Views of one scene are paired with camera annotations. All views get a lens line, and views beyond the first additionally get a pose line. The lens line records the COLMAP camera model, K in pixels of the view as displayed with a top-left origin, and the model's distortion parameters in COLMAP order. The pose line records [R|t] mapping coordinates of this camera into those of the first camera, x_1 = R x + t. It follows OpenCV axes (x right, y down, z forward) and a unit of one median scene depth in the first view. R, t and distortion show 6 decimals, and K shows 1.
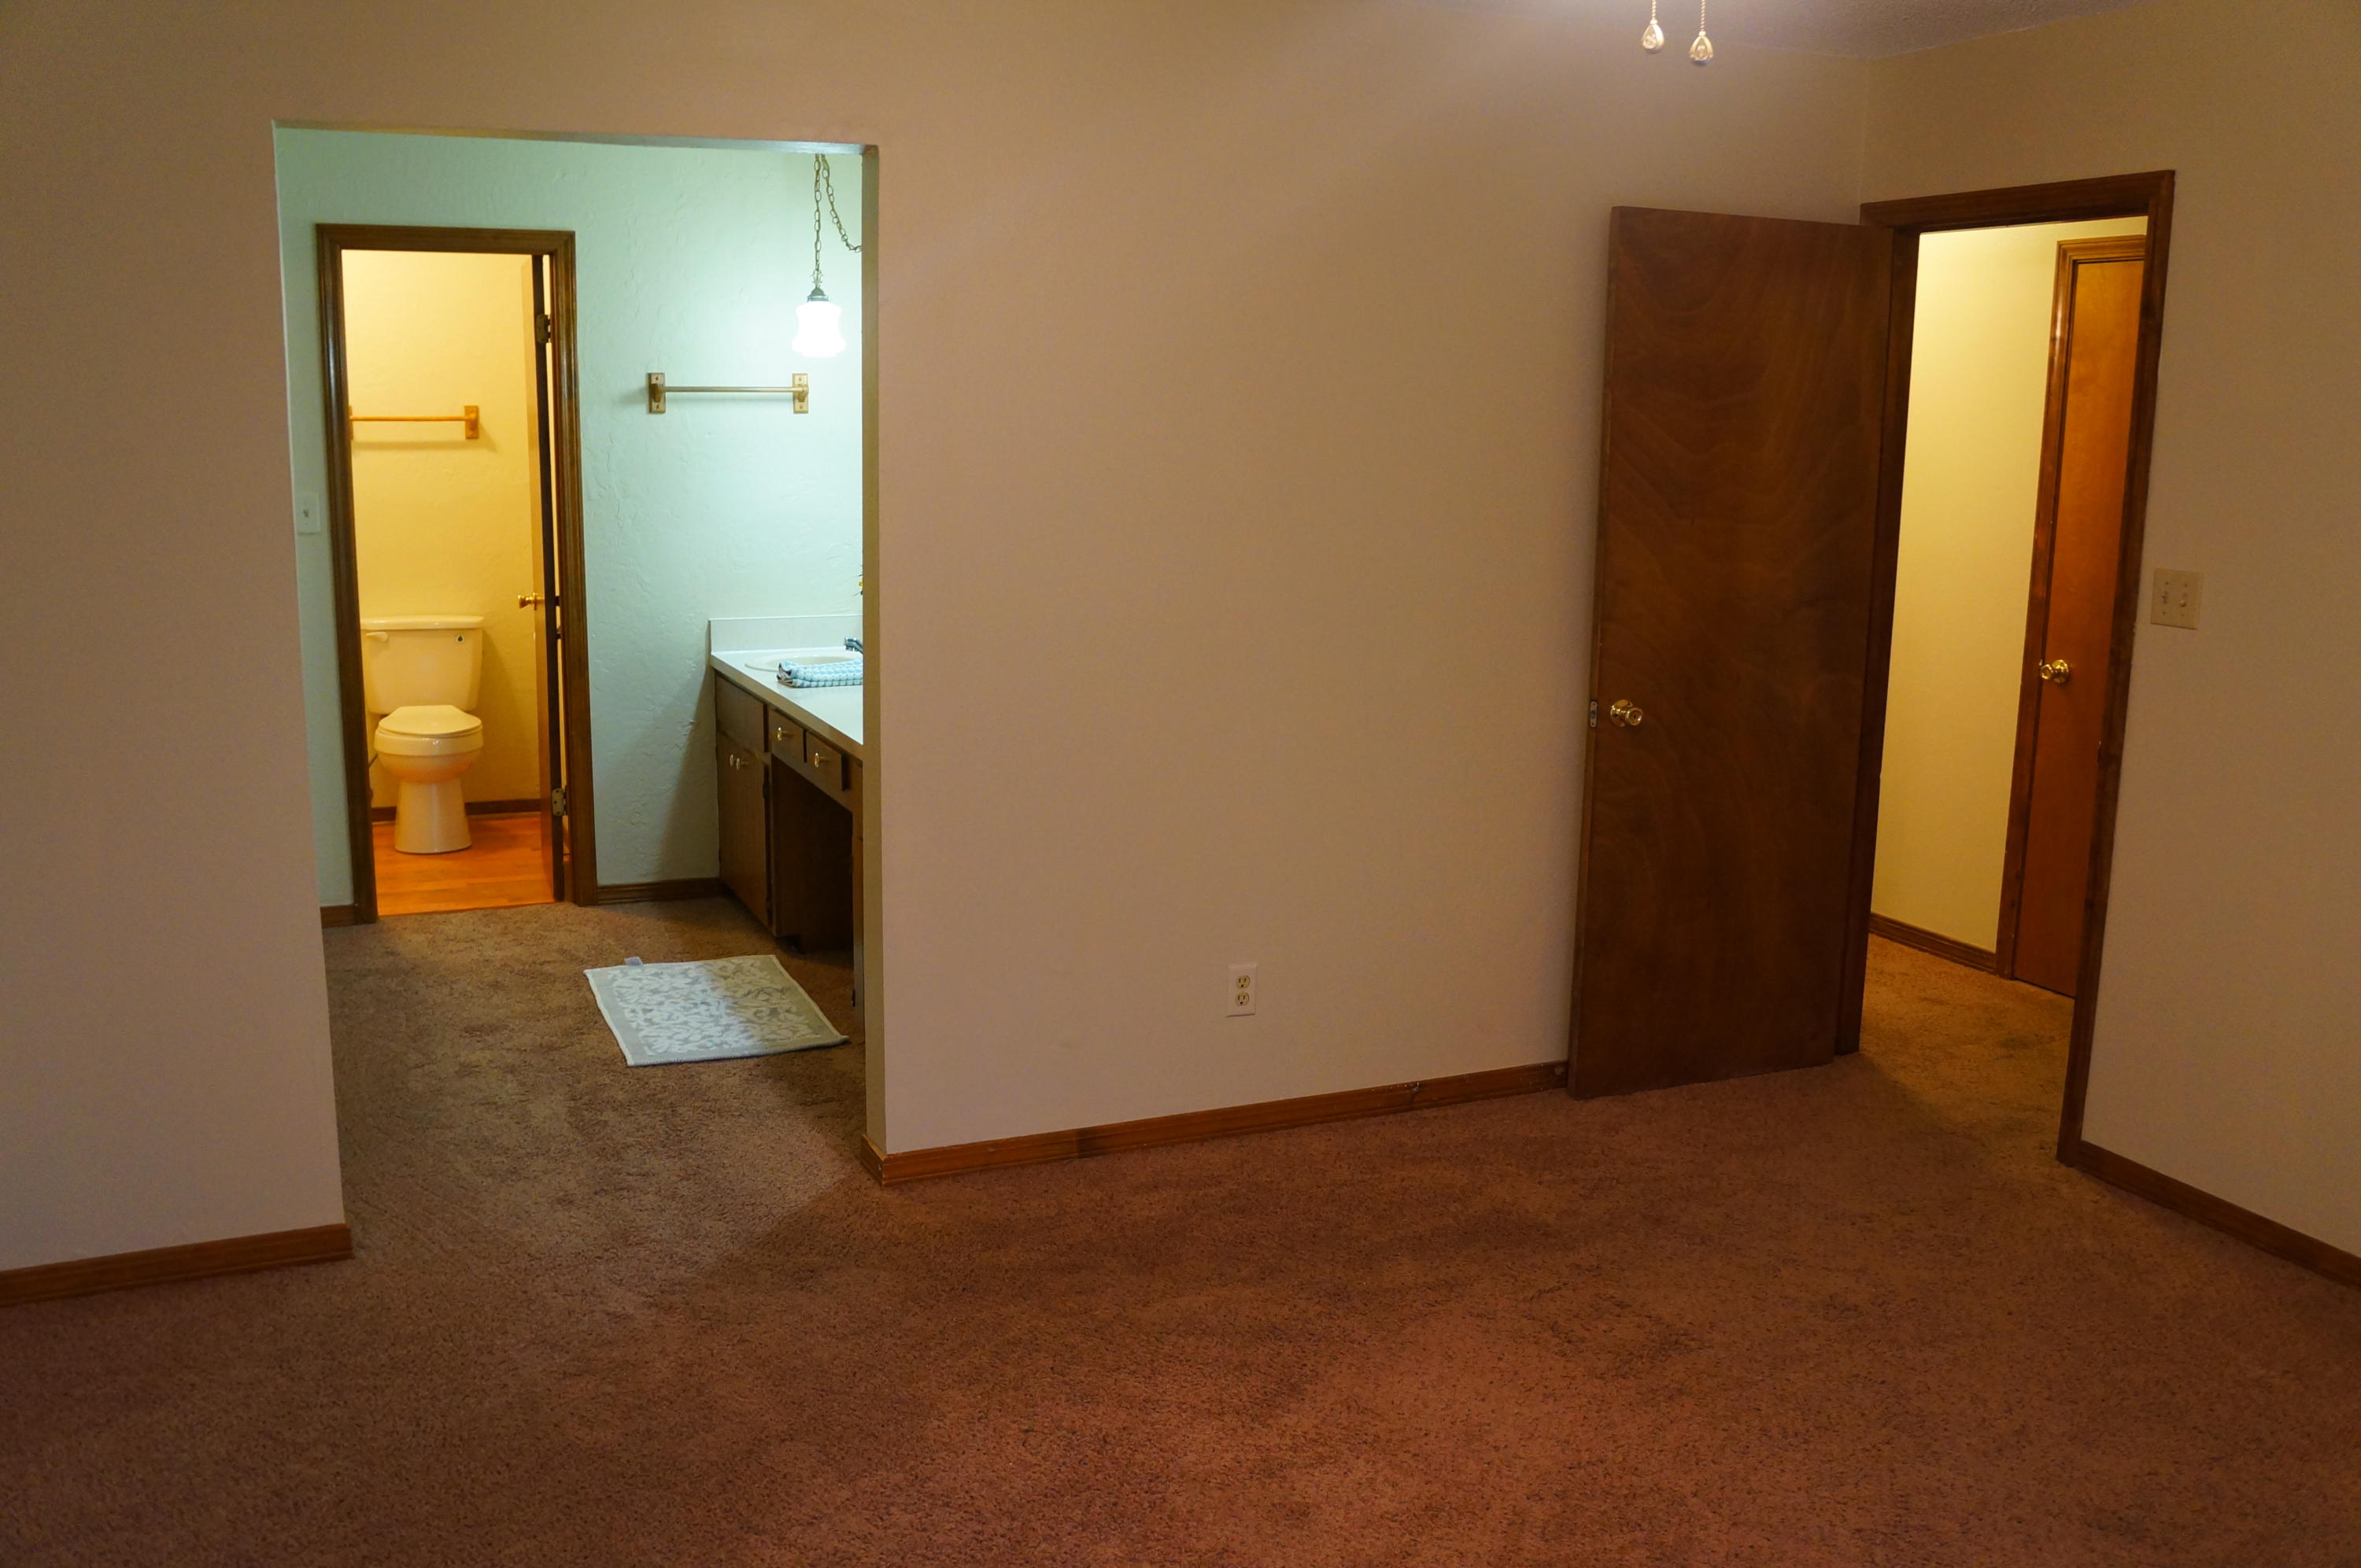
lens RADIAL K [[2009.7, 0, 1185.5], [0, 2009.7, 787.3], [0, 0, 1]] dist [-0.146940, 0.121842]
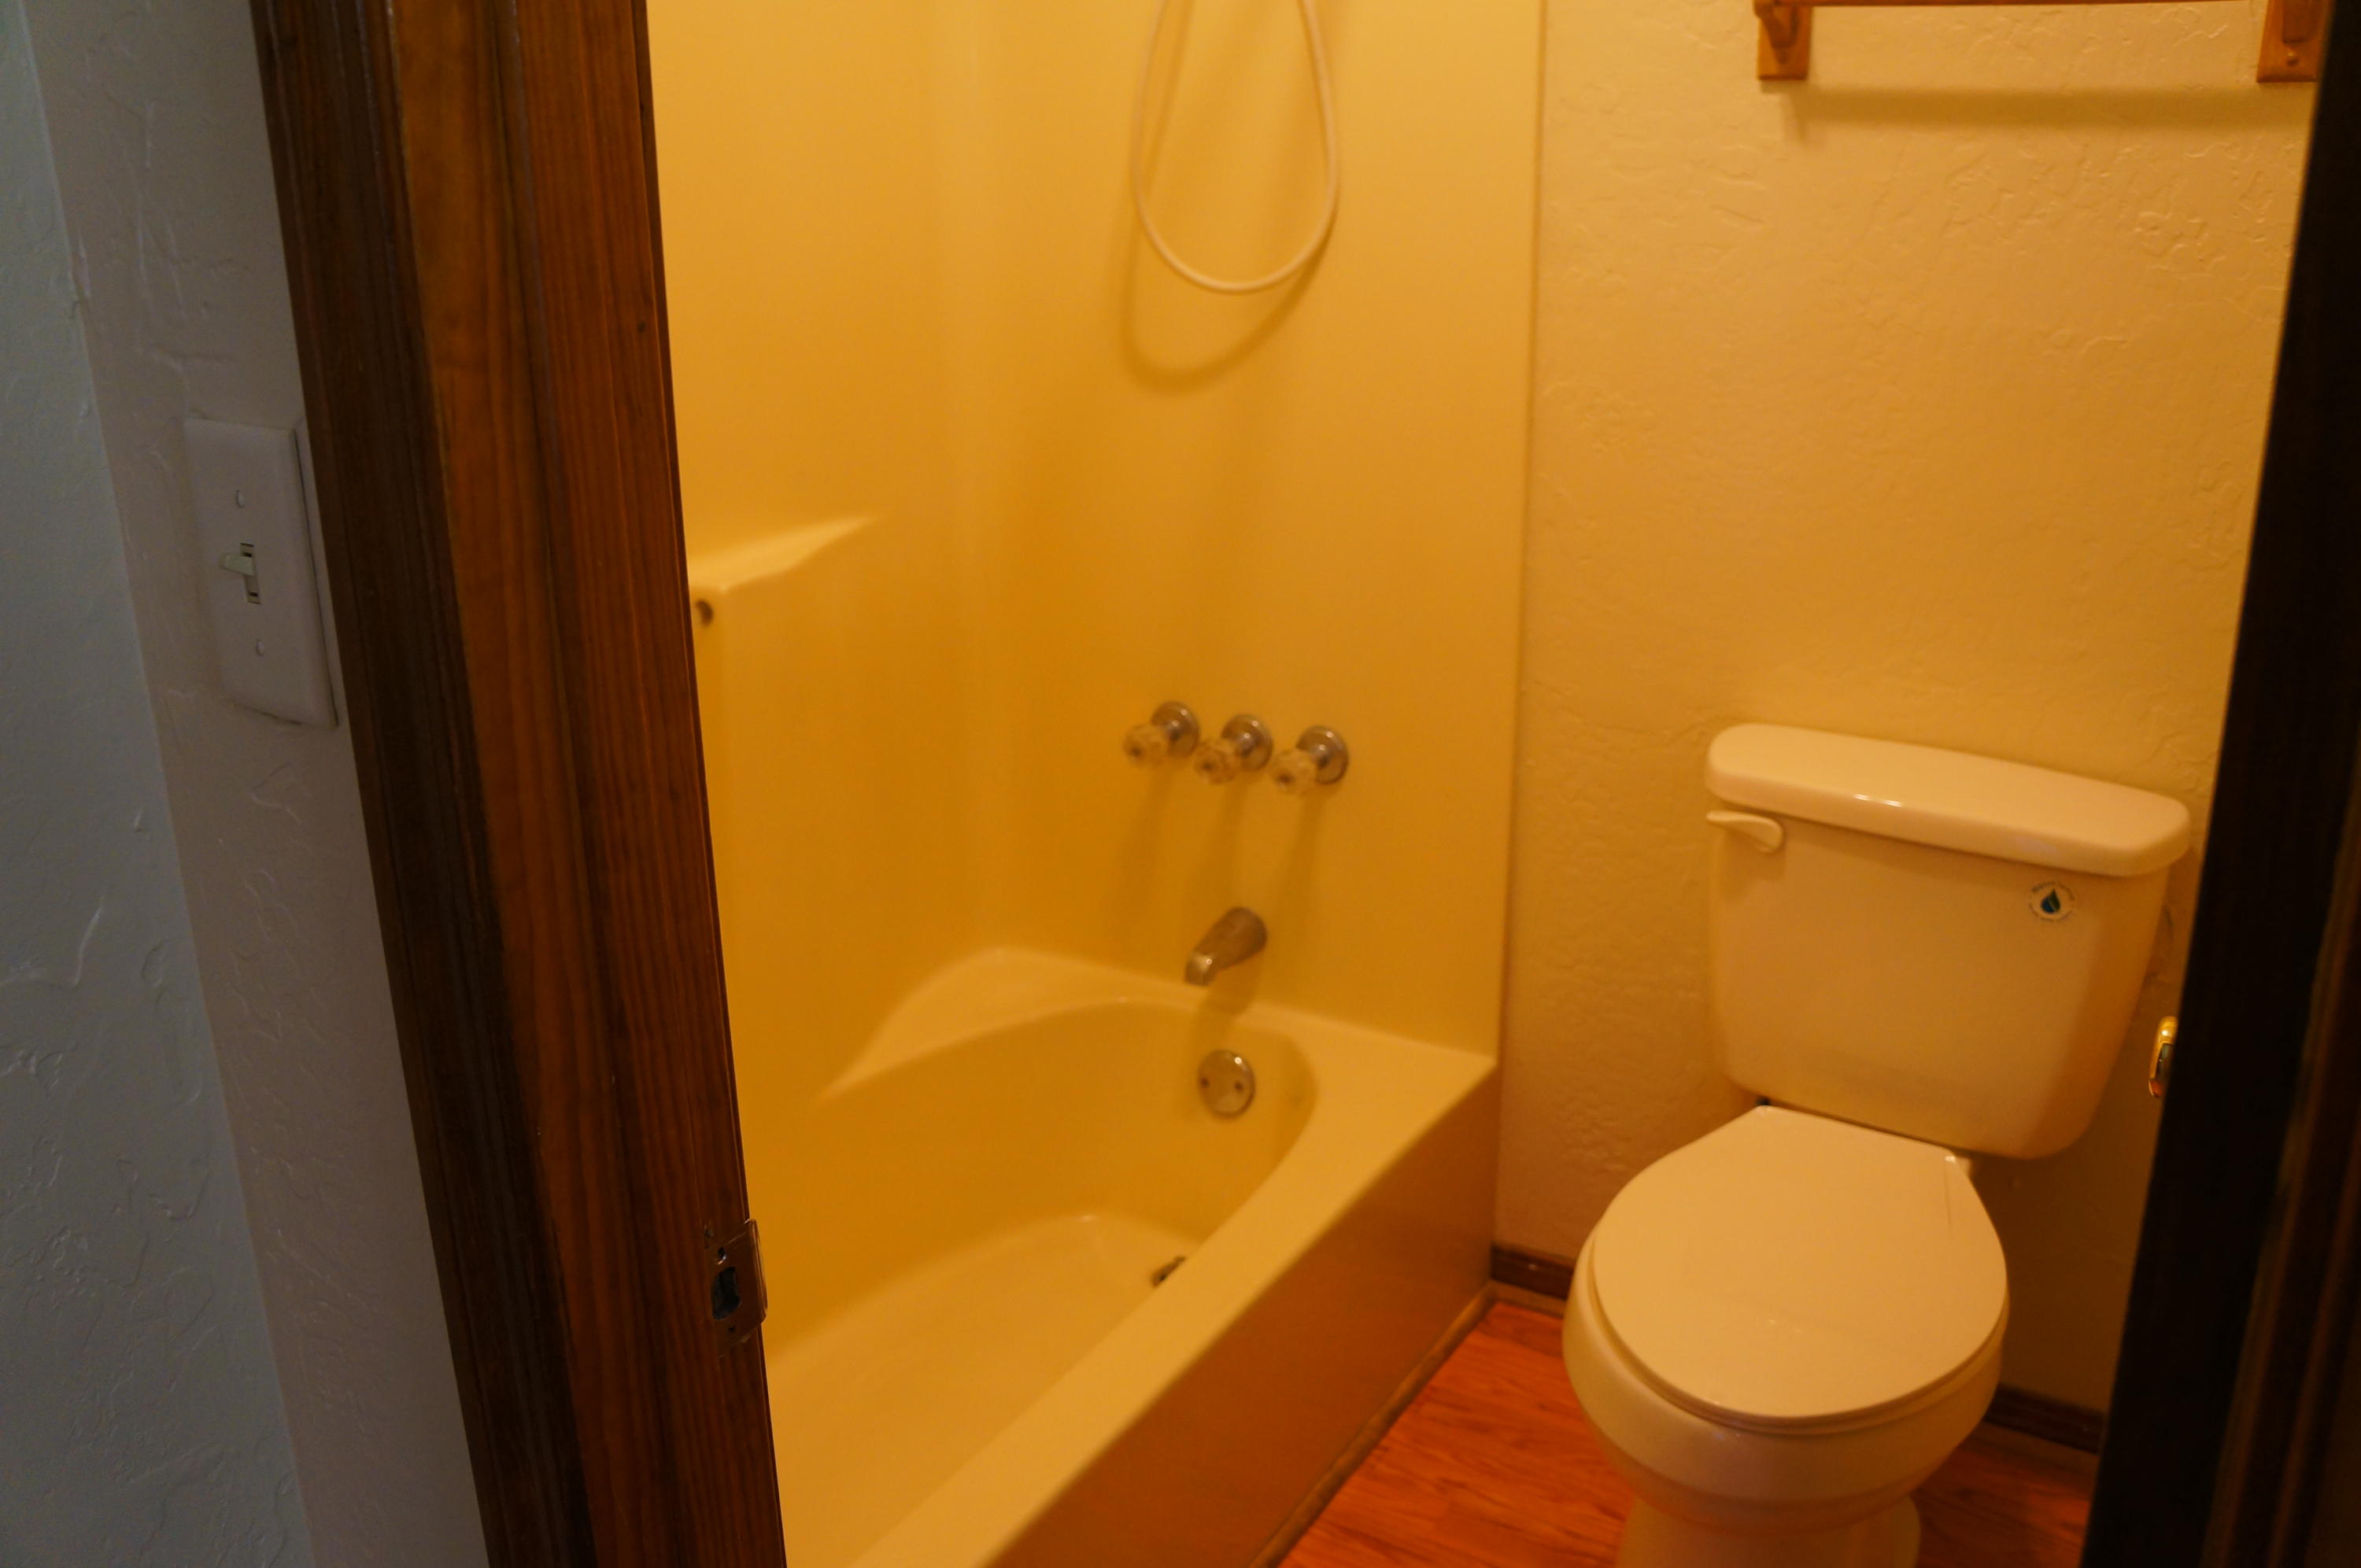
lens RADIAL K [[2009.7, 0, 1170.8], [0, 2009.7, 773.7], [0, 0, 1]] dist [-0.146940, 0.121842]
pose [[0.566472, 0.246293, -0.786416, -0.276518], [-0.130416, 0.969061, 0.209553, -0.149519], [0.813696, -0.016145, 0.581066, 0.884637]]
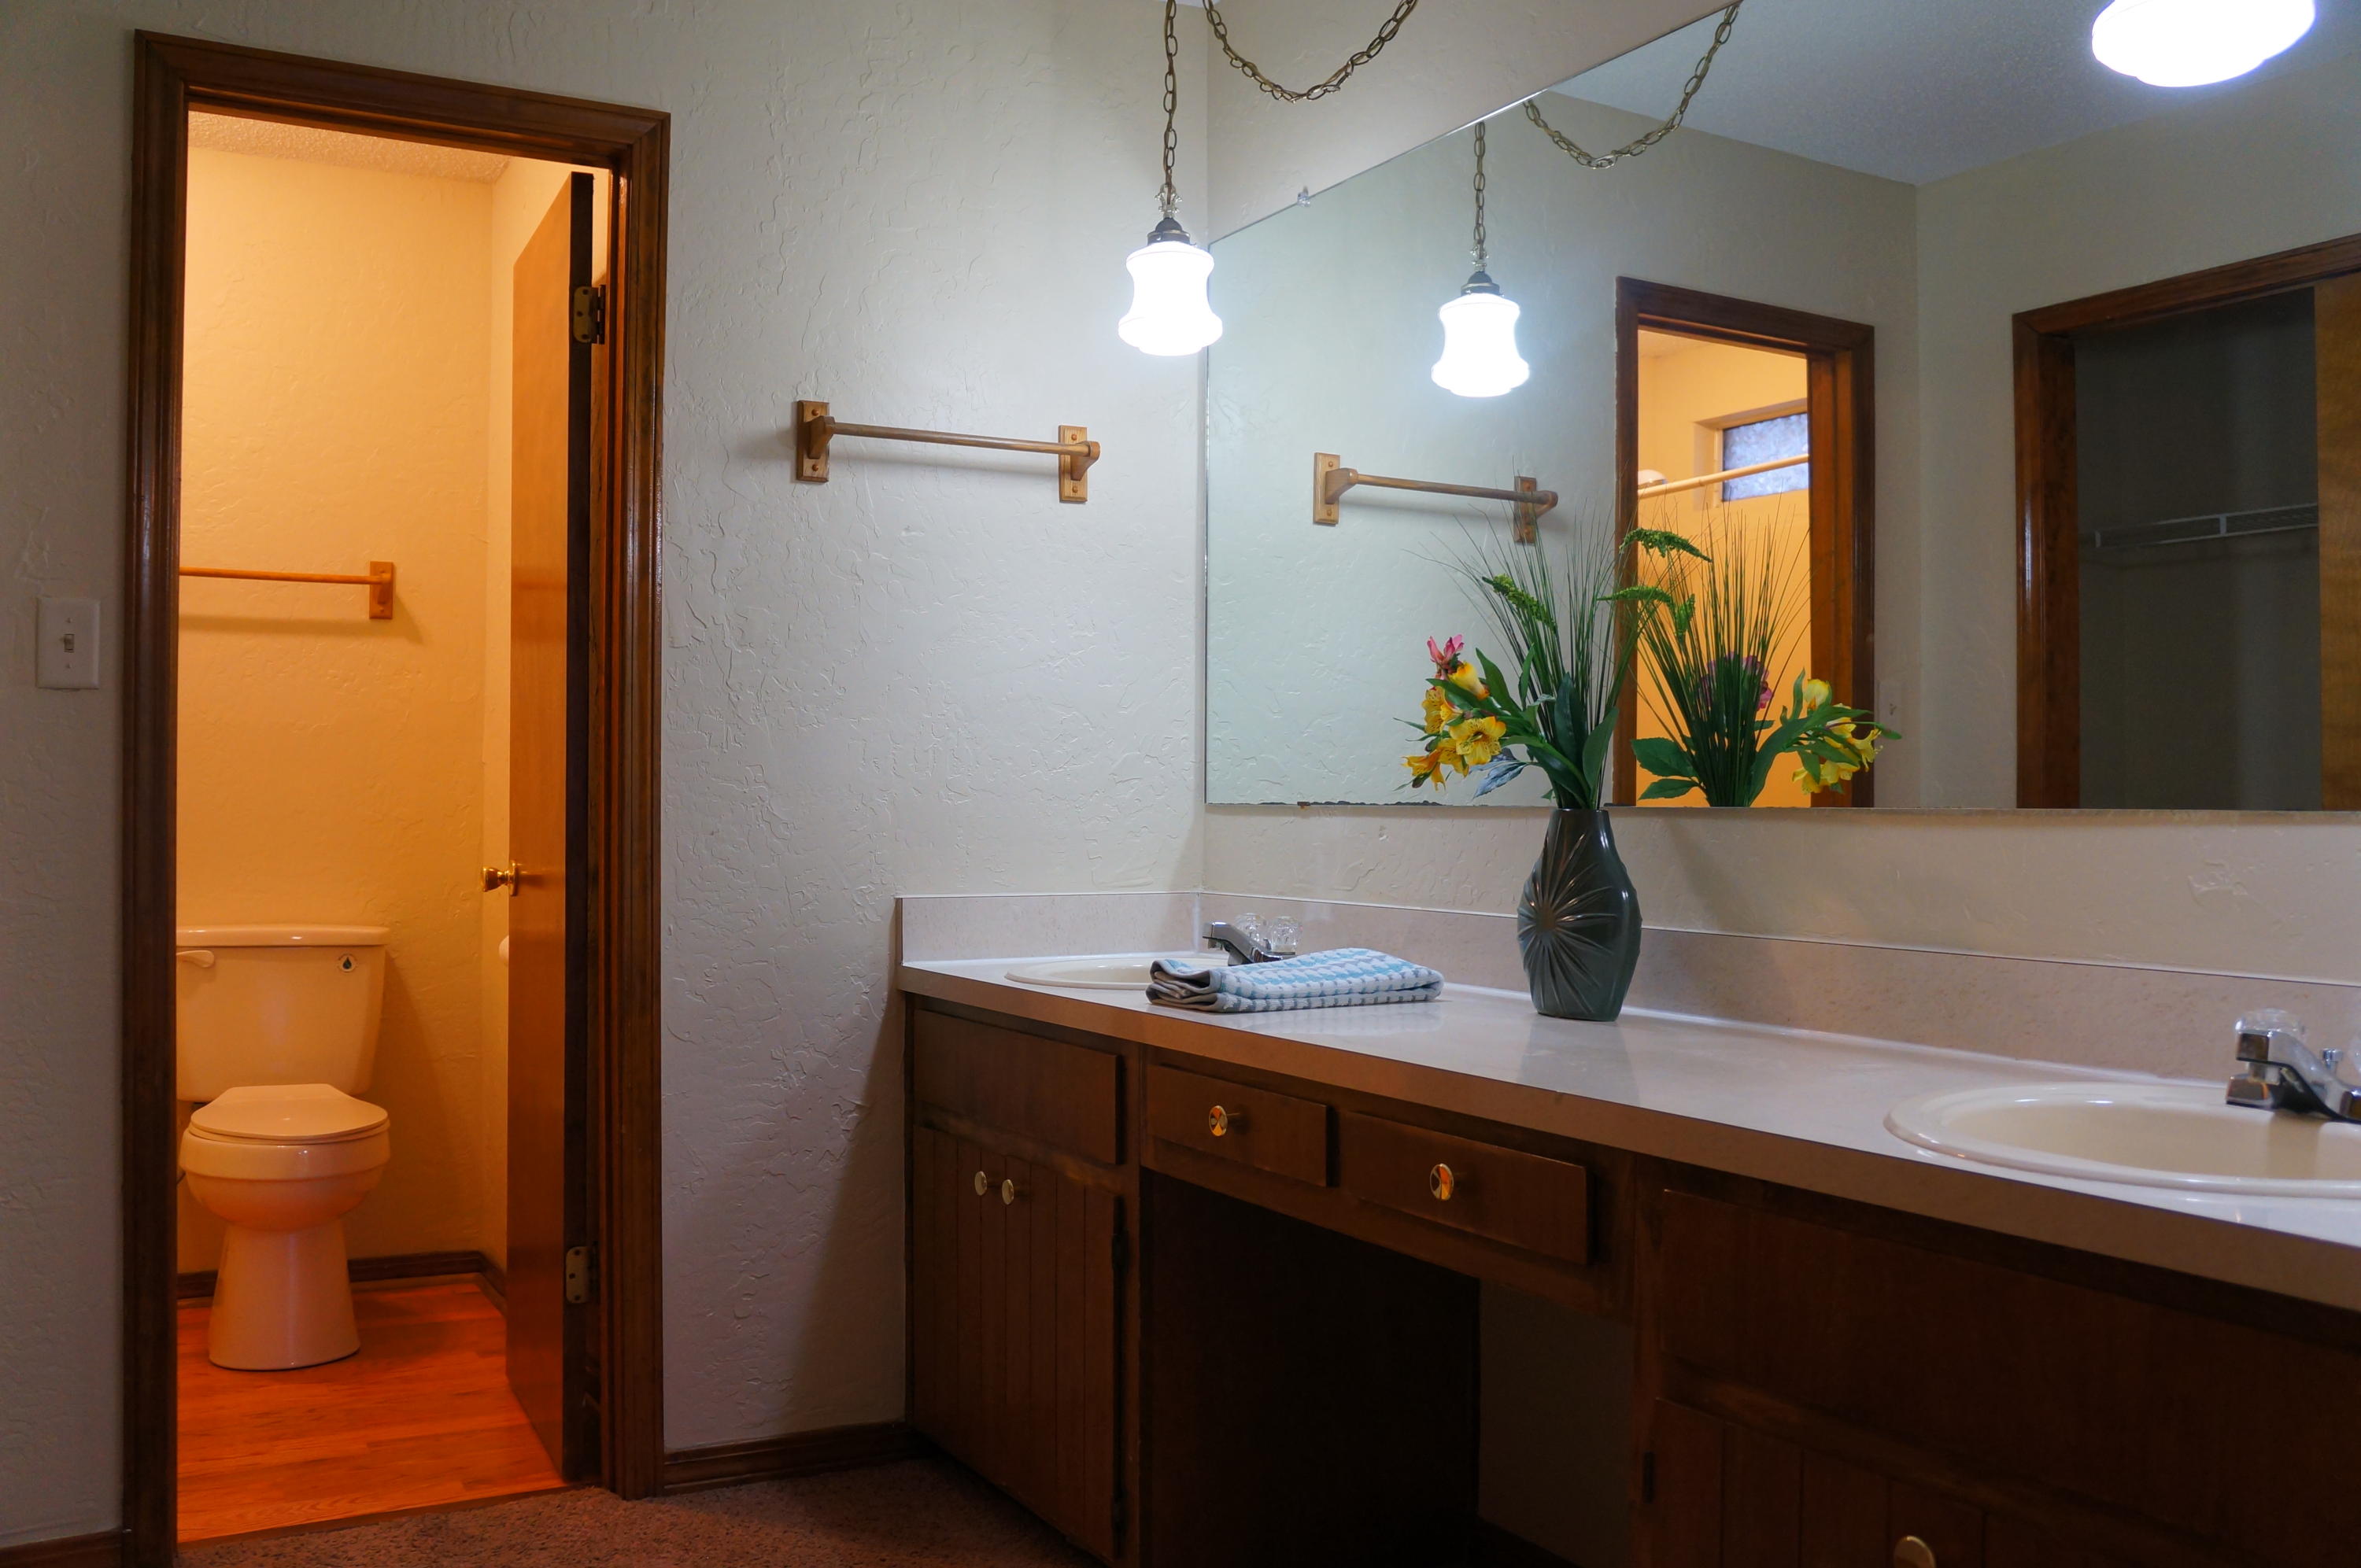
lens RADIAL K [[2009.7, 0, 1178.7], [0, 2009.7, 773.5], [0, 0, 1]] dist [-0.146940, 0.121842]
pose [[0.995614, -0.012116, 0.092766, -0.214083], [0.030243, 0.980021, -0.196582, -0.013708], [-0.088530, 0.198525, 0.976089, 0.495545]]
